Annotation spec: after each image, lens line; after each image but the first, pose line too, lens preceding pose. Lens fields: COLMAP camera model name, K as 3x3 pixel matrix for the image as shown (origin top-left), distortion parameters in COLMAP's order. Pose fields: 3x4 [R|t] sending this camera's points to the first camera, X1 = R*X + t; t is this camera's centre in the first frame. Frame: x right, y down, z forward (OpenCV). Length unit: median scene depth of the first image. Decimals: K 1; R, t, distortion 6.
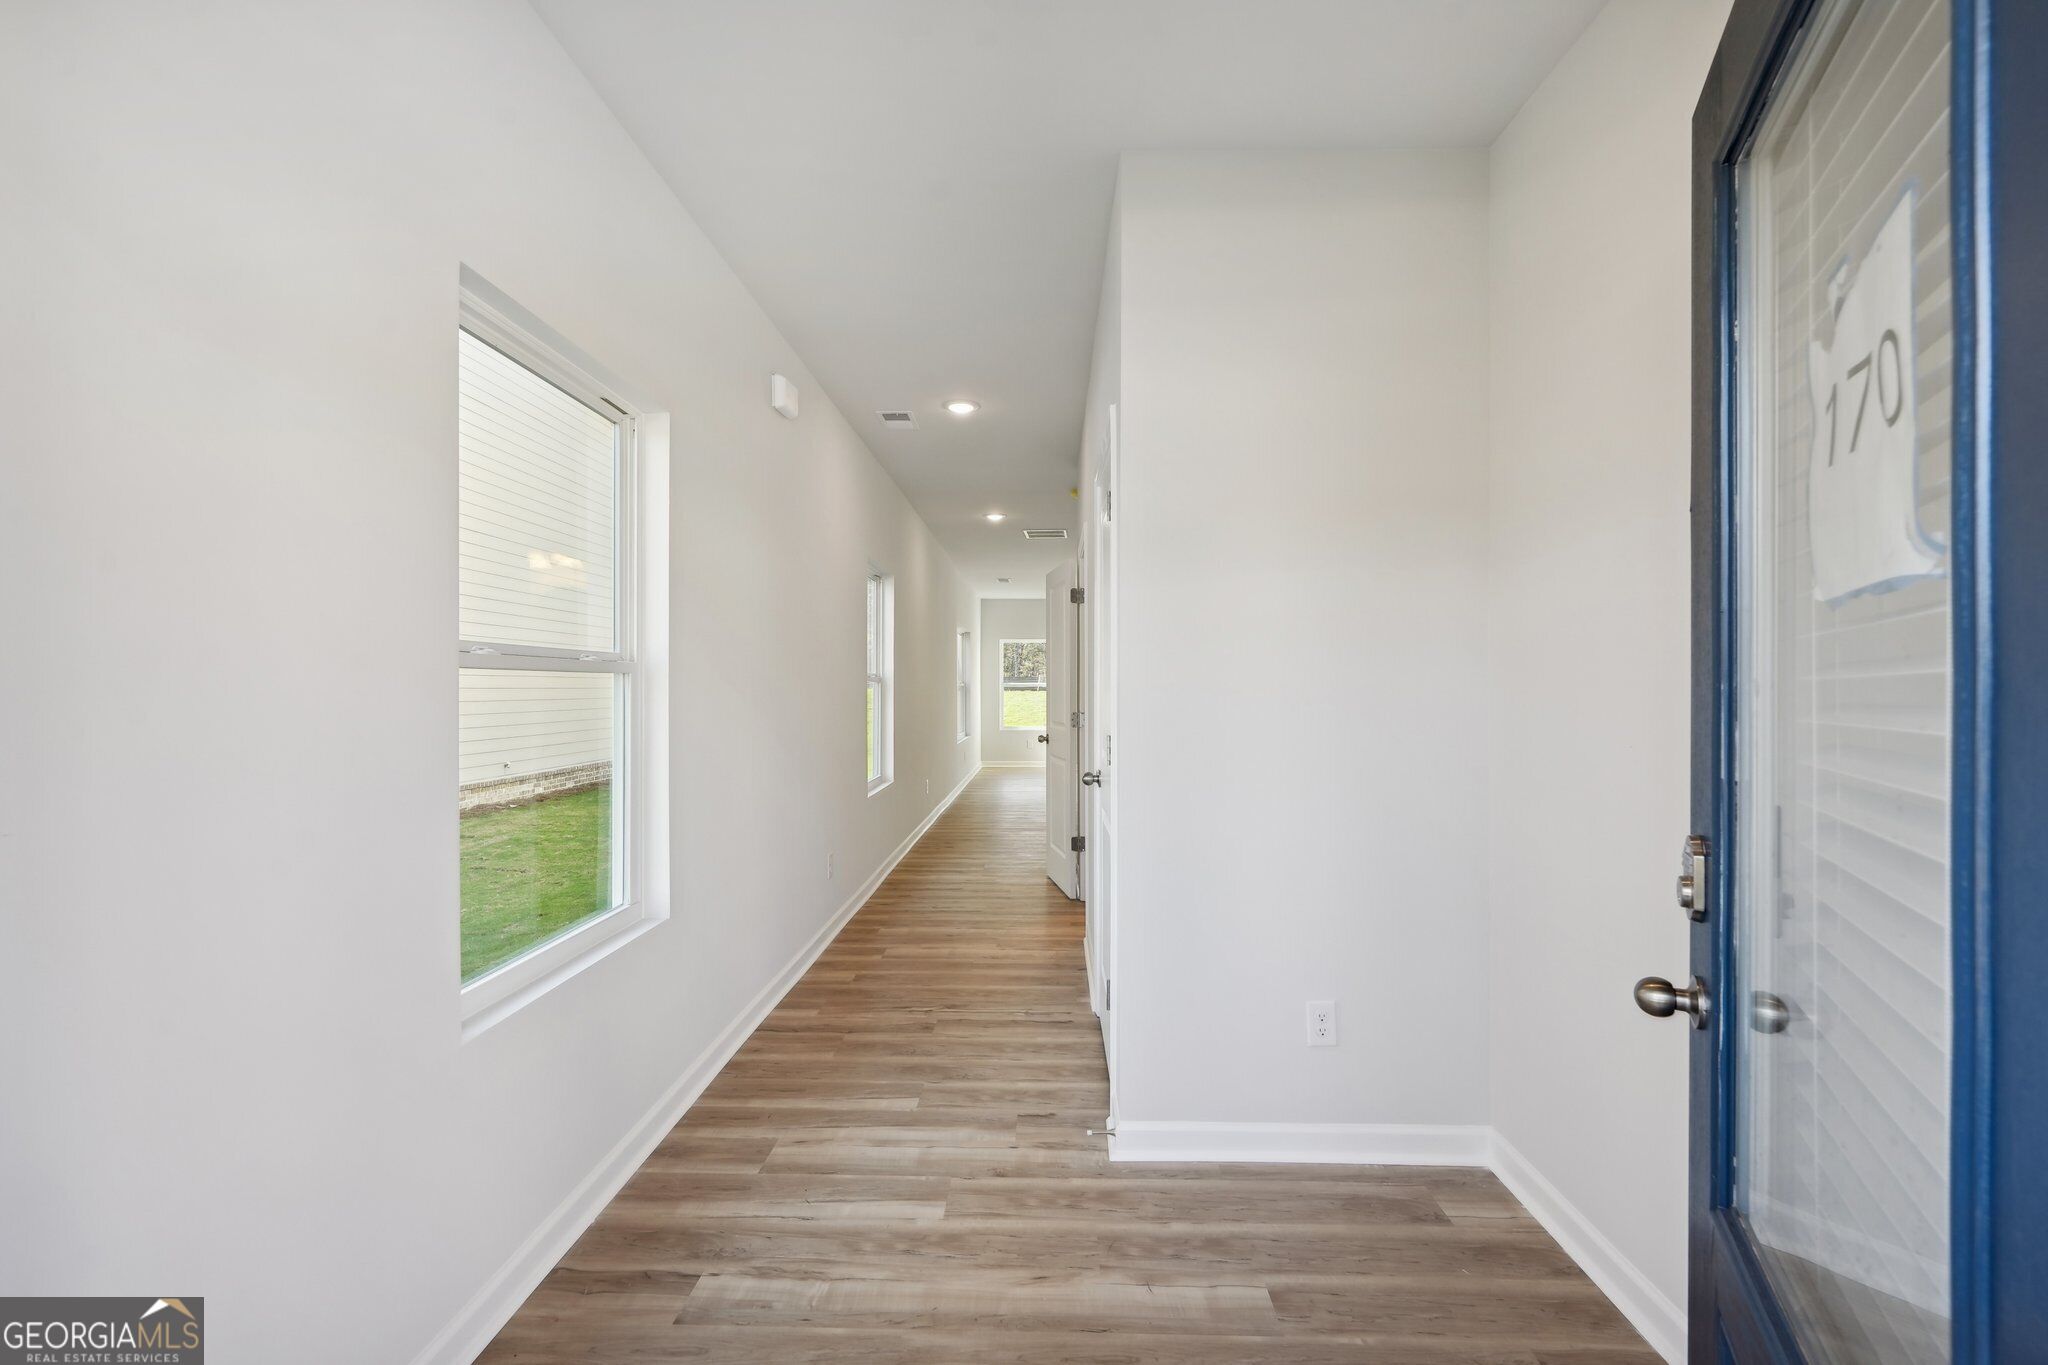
lens RADIAL K [[847.5, 0, 1024.0], [0, 847.5, 682.5], [0, 0, 1]] dist [0.000436, 0.000019]
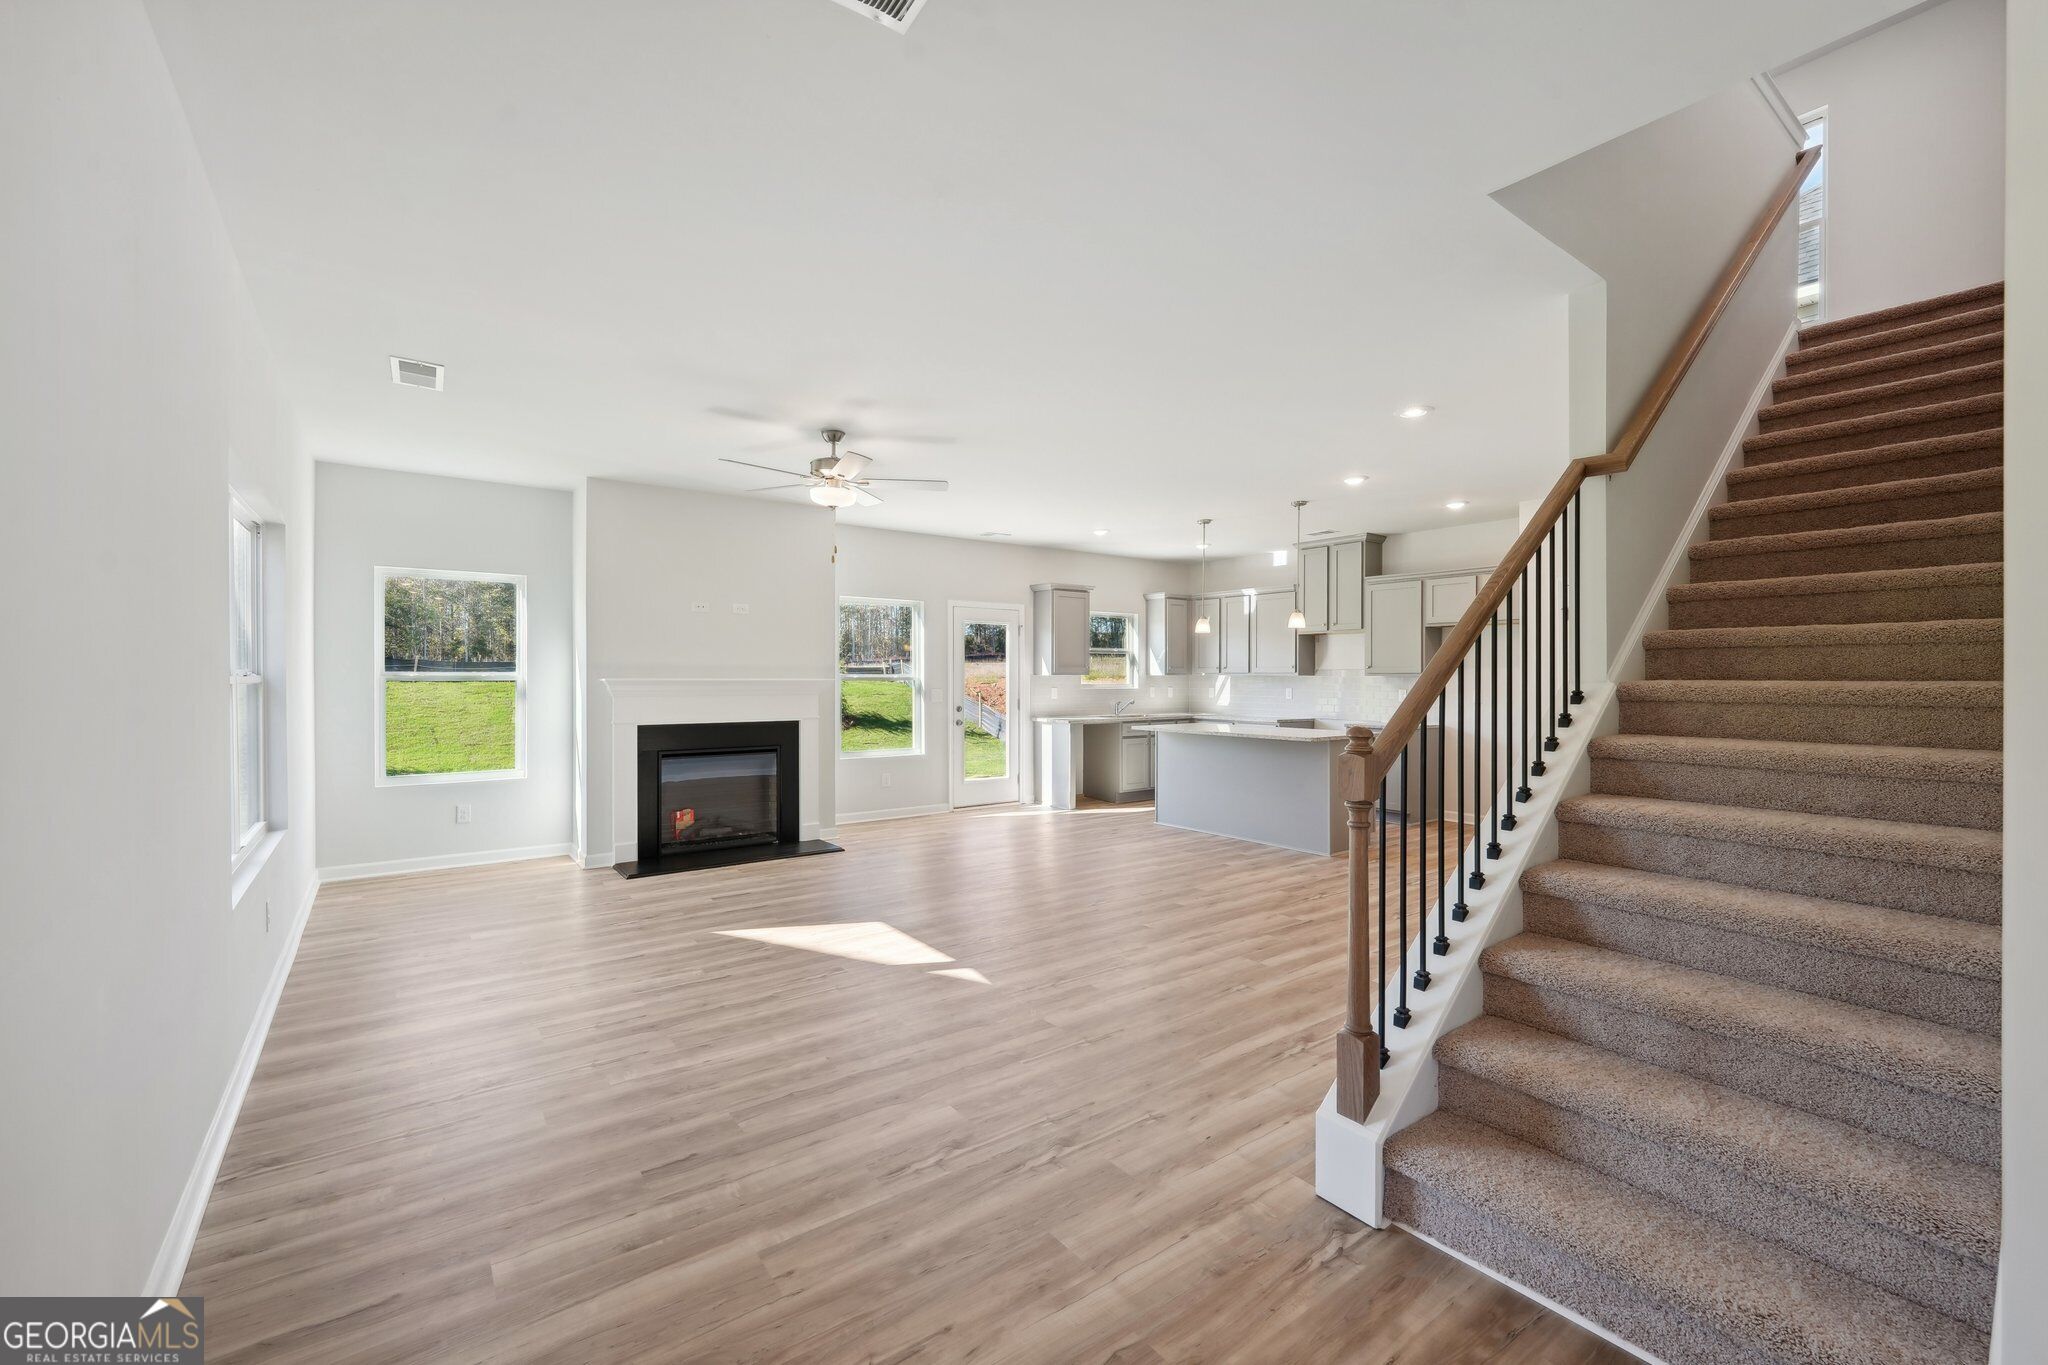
lens RADIAL K [[847.5, 0, 1024.0], [0, 847.5, 682.5], [0, 0, 1]] dist [0.000436, 0.000019]
pose [[0.782619, -0.002356, 0.622497, -0.043105], [-0.003828, 0.999956, 0.008597, -0.000028], [-0.622490, -0.009112, 0.782575, 0.548275]]
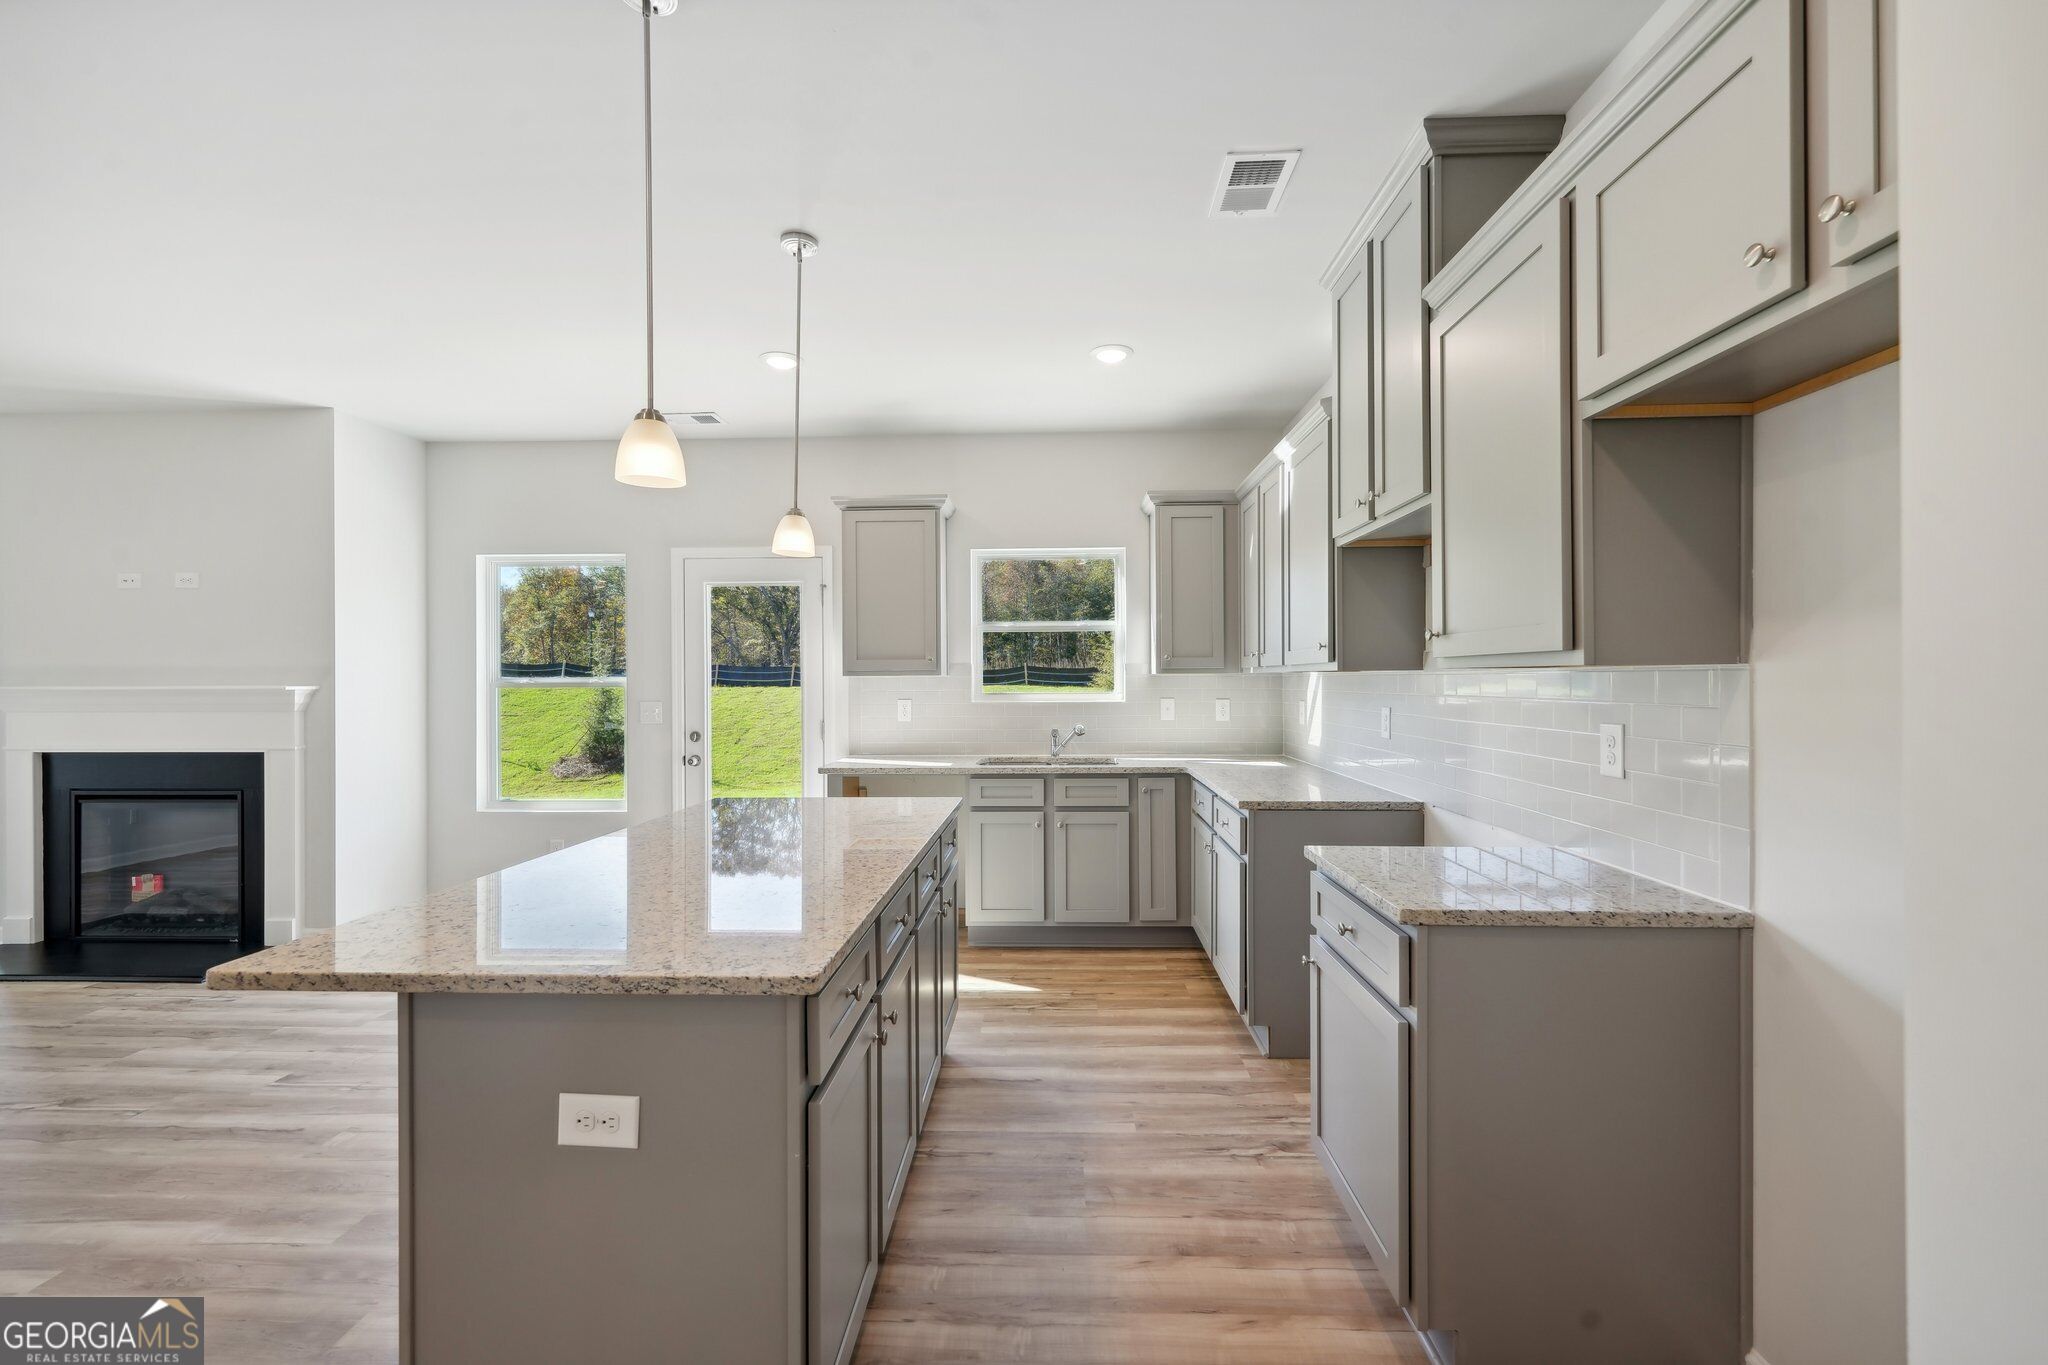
lens RADIAL K [[832.9, 0, 1032.5], [0, 832.9, 679.6], [0, 0, 1]] dist [0.000330, -0.000178]
pose [[0.999986, -0.004671, -0.002540, 0.514790], [0.004676, 0.999987, 0.001910, 0.001119], [0.002531, -0.001922, 0.999995, 0.735272]]
